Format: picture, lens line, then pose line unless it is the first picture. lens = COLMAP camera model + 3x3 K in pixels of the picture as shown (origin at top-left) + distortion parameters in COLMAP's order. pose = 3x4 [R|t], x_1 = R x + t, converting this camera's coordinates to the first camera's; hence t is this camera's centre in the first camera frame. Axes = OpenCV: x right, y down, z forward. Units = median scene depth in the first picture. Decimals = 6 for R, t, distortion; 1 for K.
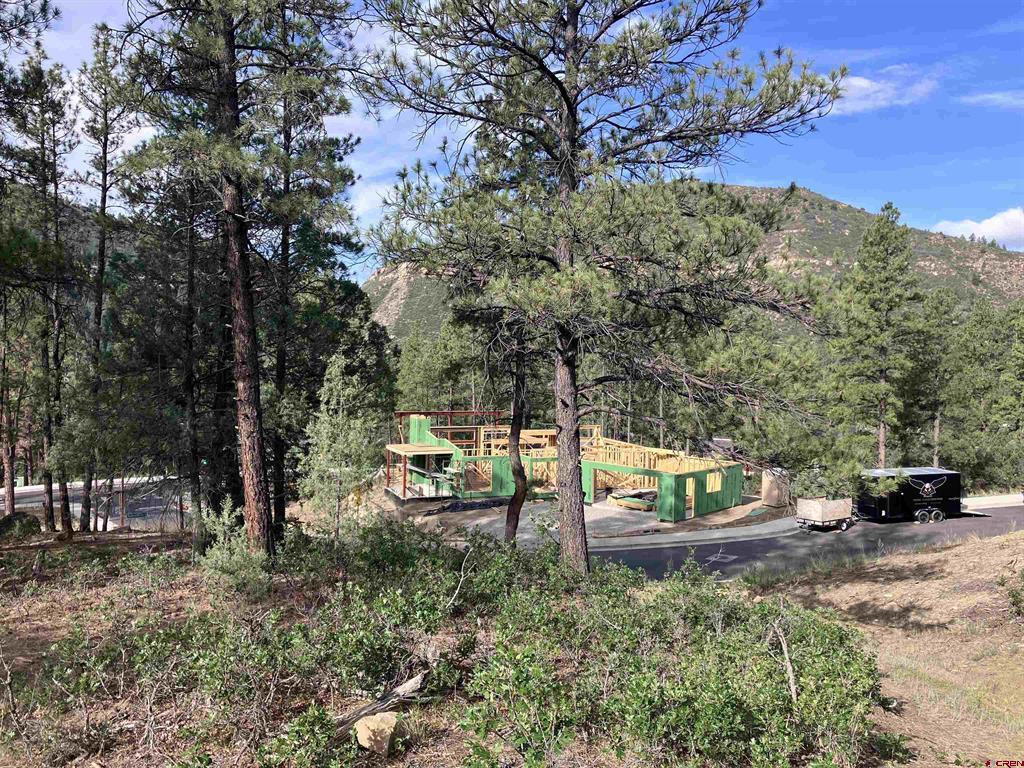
lens RADIAL K [[833.3, 0, 511.0], [0, 833.3, 386.7], [0, 0, 1]] dist [0.051658, -0.050424]
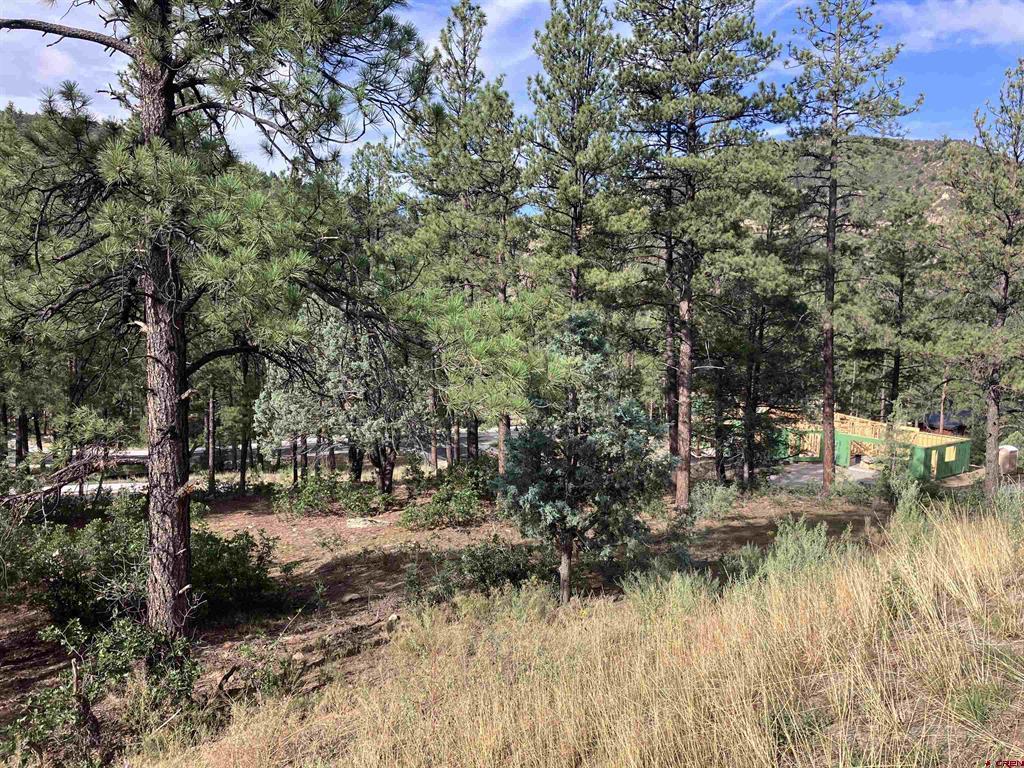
lens RADIAL K [[837.9, 0, 534.5], [0, 837.9, 381.1], [0, 0, 1]] dist [0.044450, 0.007649]
pose [[0.993203, 0.024087, -0.113880, -0.253656], [-0.018480, 0.998576, 0.050036, -0.052912], [0.114923, -0.047591, 0.992234, -0.375462]]
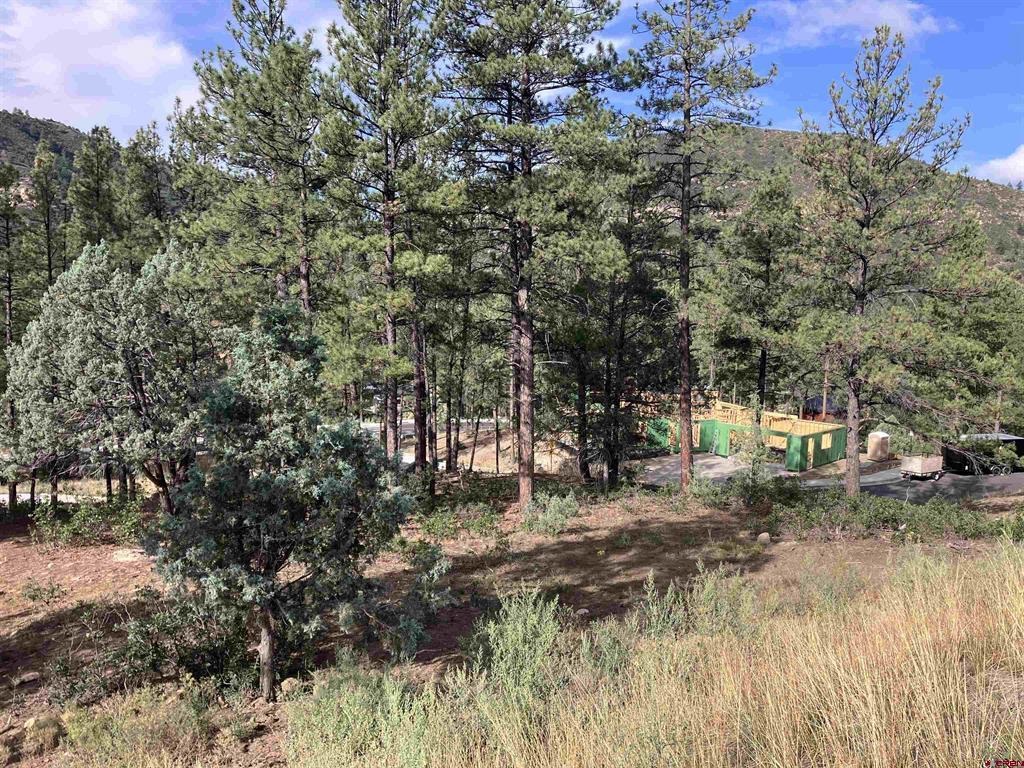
lens RADIAL K [[840.9, 0, 511.6], [0, 840.9, 382.4], [0, 0, 1]] dist [0.055634, -0.056795]
pose [[0.999596, 0.010223, -0.026525, -0.211498], [-0.008504, 0.997904, 0.064147, -0.056518], [0.027125, -0.063896, 0.997588, -0.311985]]
